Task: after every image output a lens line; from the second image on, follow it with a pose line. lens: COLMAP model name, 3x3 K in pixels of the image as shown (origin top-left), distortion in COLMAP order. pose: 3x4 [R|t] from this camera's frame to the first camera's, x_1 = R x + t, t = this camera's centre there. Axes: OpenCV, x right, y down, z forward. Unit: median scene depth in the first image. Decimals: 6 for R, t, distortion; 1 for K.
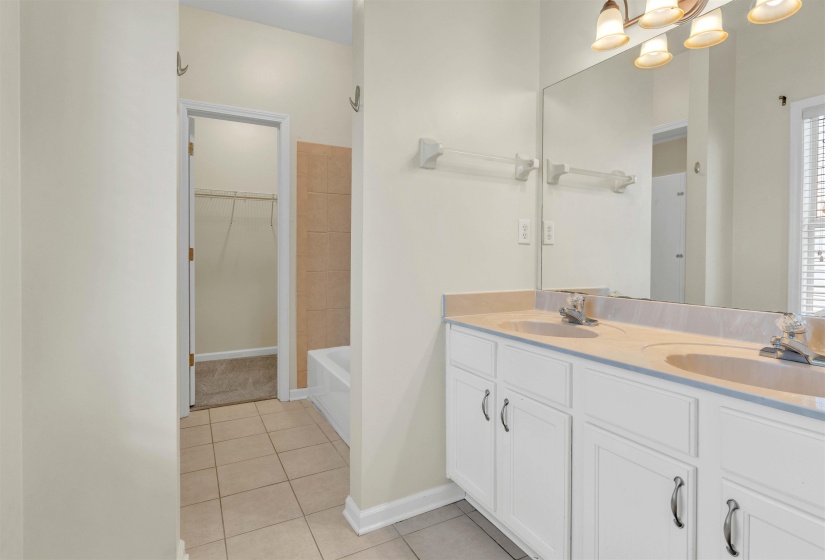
lens RADIAL K [[411.7, 0, 422.8], [0, 411.7, 257.8], [0, 0, 1]] dist [-0.003545, -0.000330]
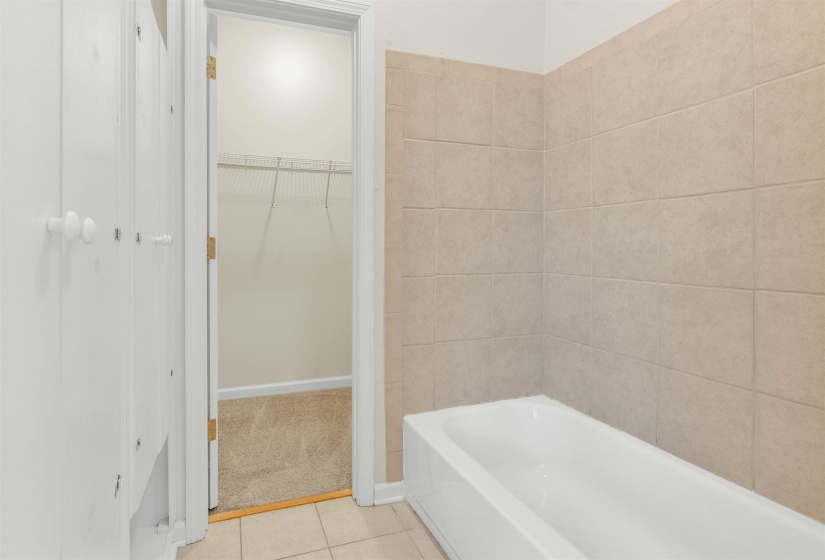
lens RADIAL K [[464.9, 0, 413.3], [0, 464.9, 246.4], [0, 0, 1]] dist [-0.002039, 0.000287]
pose [[0.990969, -0.005411, -0.133981, -0.179633], [0.003824, 0.999919, -0.012103, -0.001300], [0.134036, 0.011481, 0.990910, 0.361314]]
